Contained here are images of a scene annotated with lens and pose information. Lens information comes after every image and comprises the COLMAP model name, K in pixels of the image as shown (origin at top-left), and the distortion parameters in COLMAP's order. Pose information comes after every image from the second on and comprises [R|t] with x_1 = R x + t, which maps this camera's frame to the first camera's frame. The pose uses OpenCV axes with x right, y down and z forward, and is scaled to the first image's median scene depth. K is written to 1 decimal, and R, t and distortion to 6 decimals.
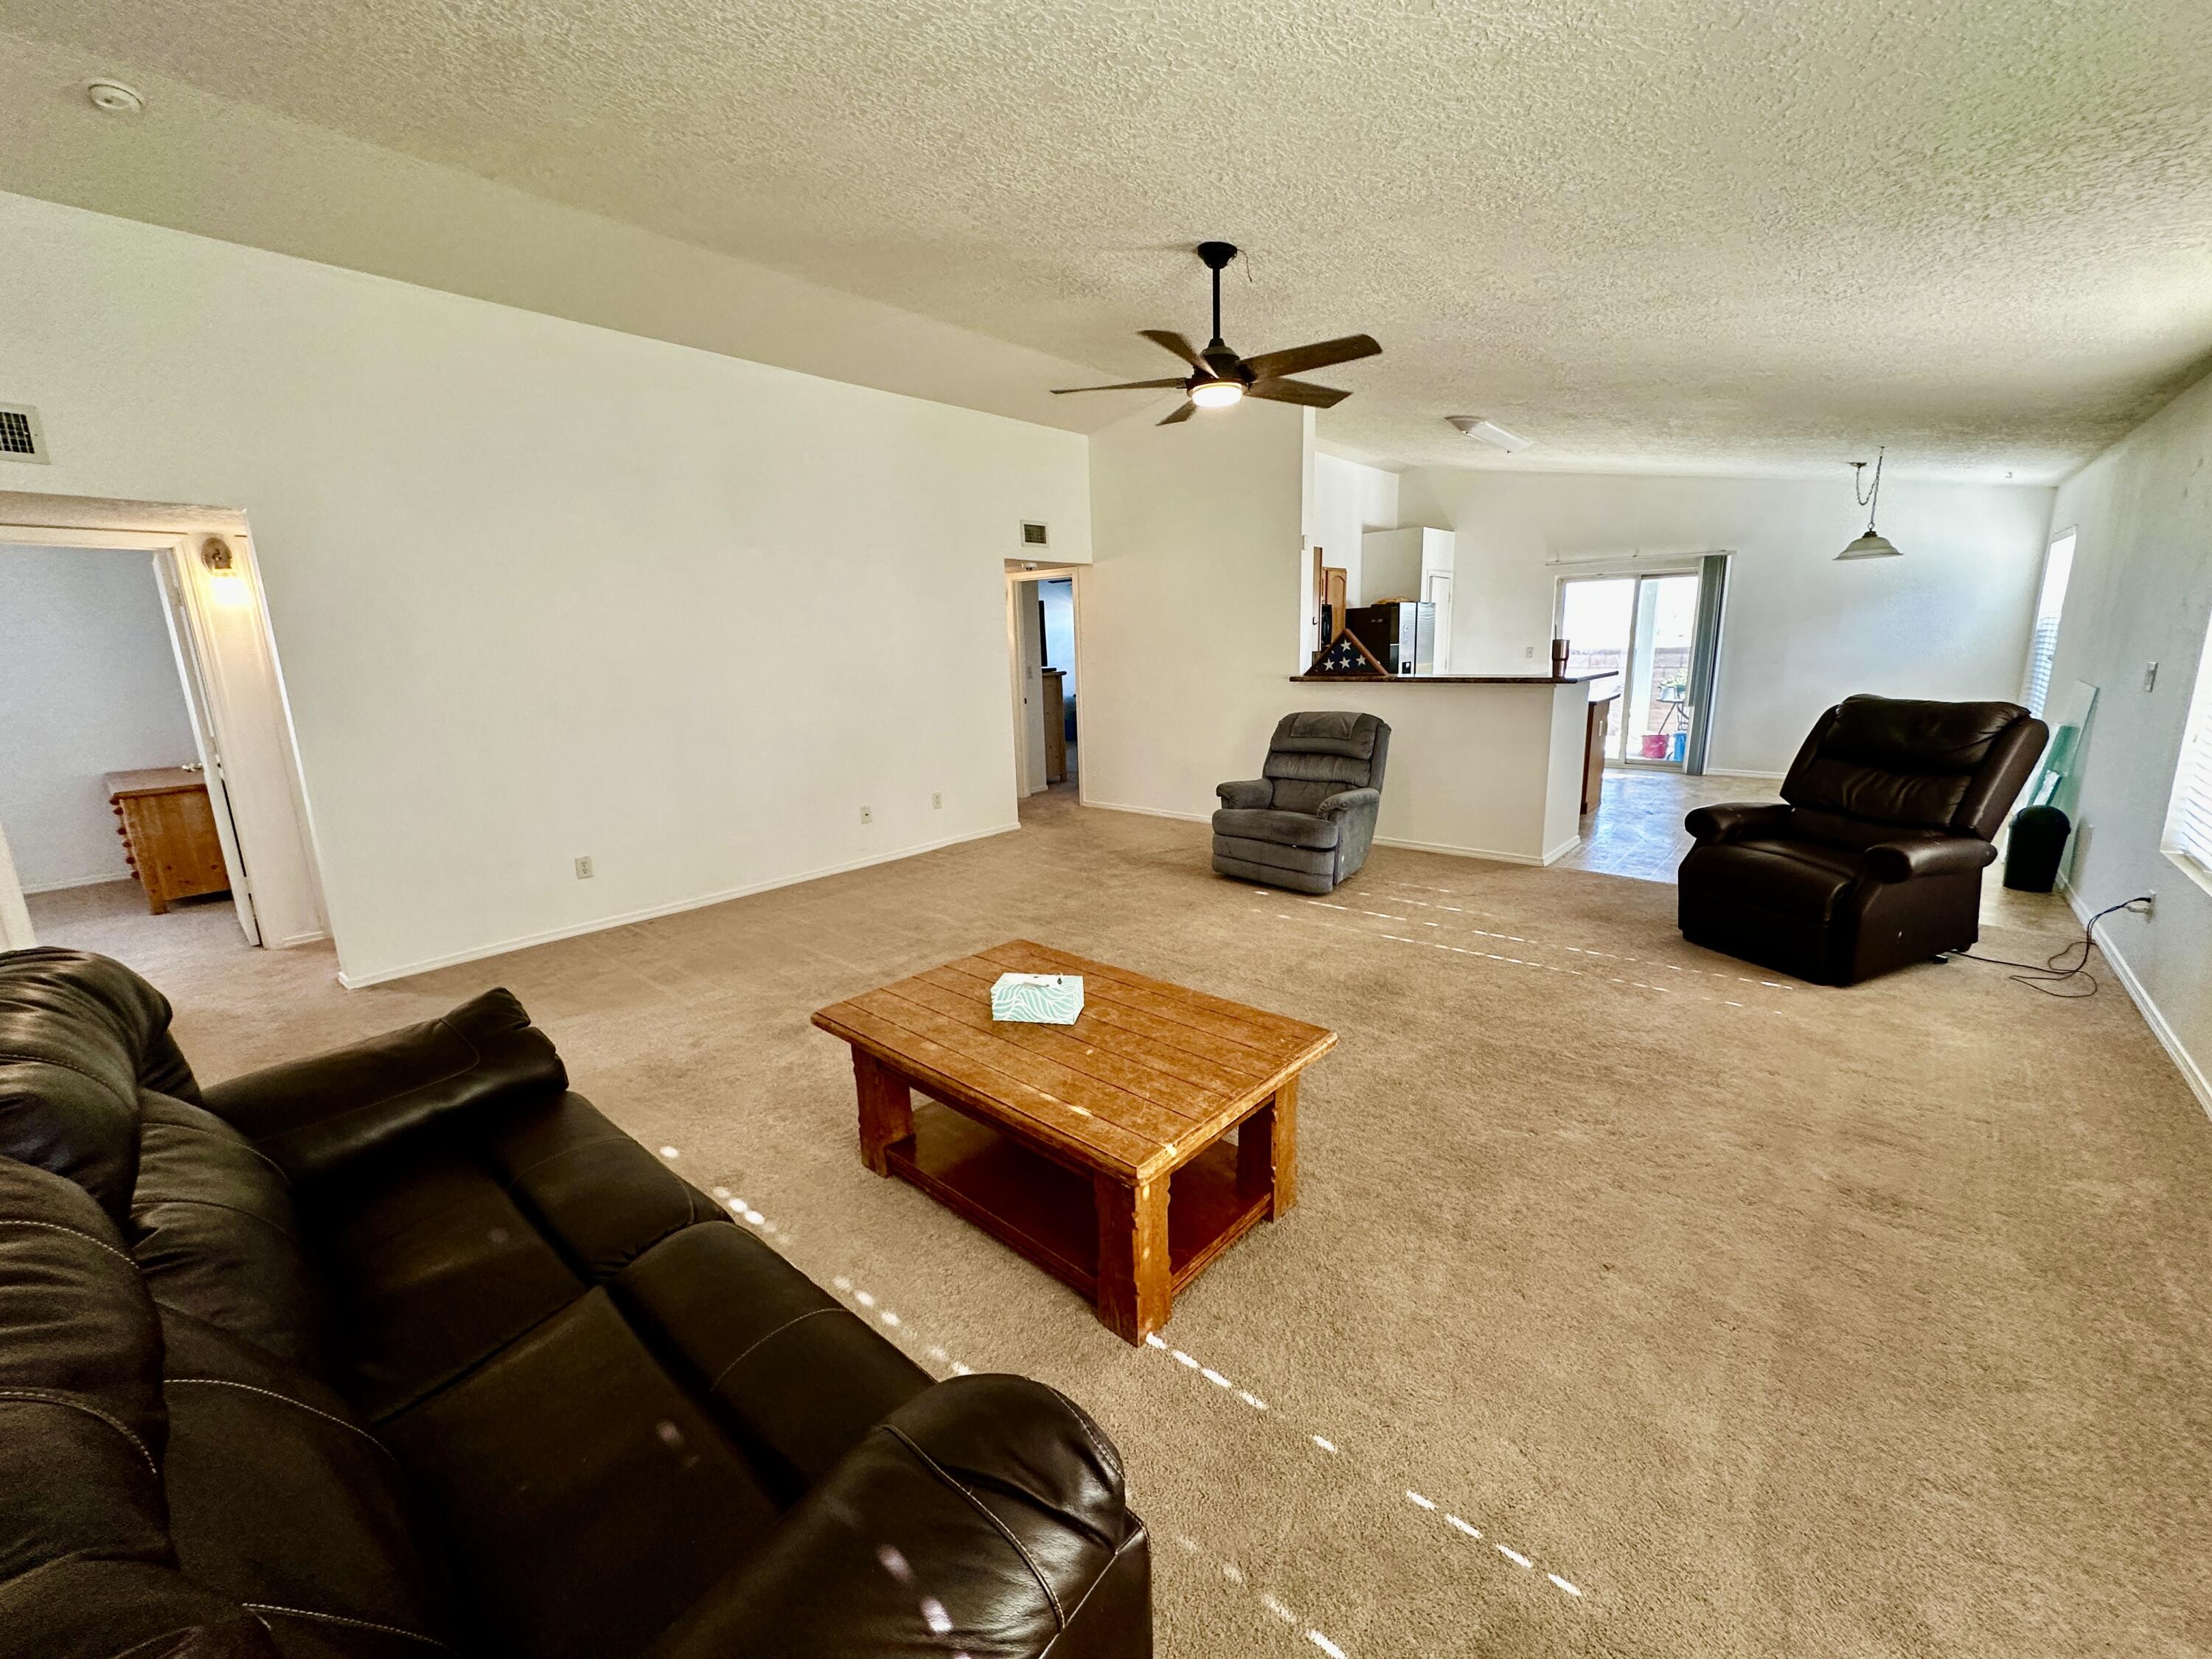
lens RADIAL K [[888.0, 0, 1113.3], [0, 888.0, 827.5], [0, 0, 1]] dist [-0.002314, -0.000021]
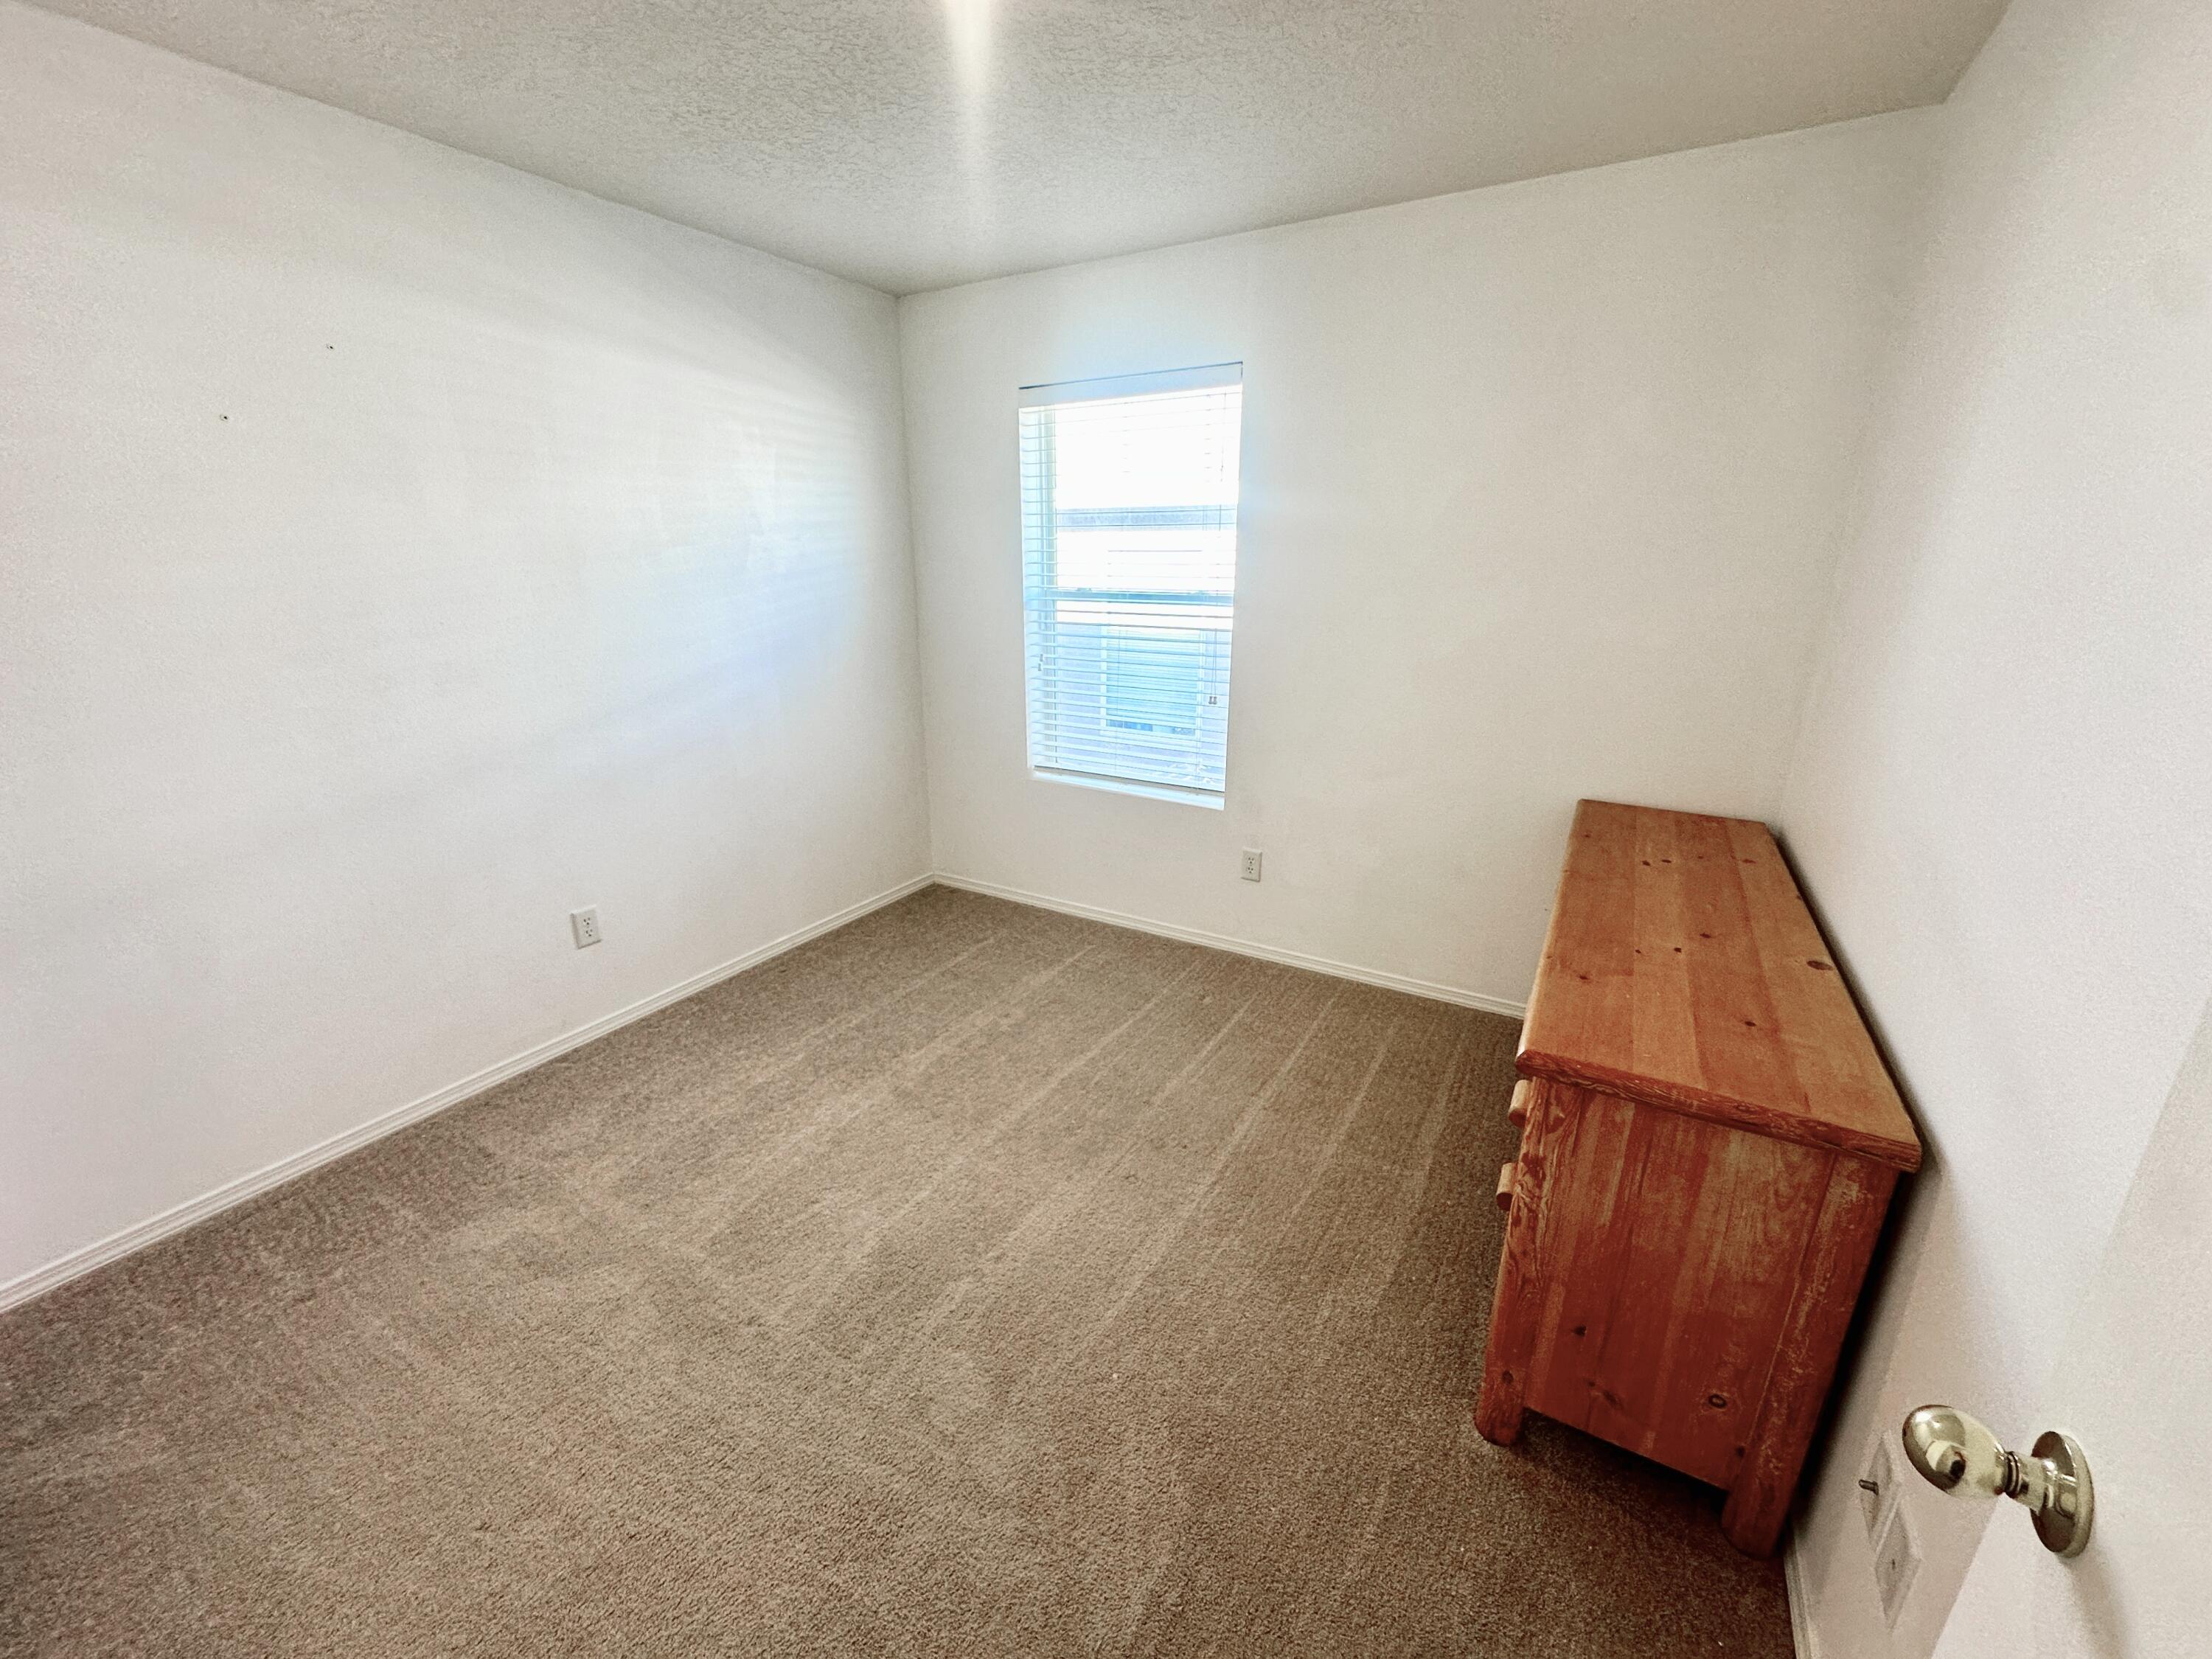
lens RADIAL K [[888.0, 0, 1103.7], [0, 888.0, 830.9], [0, 0, 1]] dist [-0.002314, -0.000021]
pose [[0.190444, 0.324437, -0.926538, -0.938778], [-0.213277, 0.934942, 0.283542, -0.142474], [0.958251, 0.143611, 0.247249, 0.815420]]
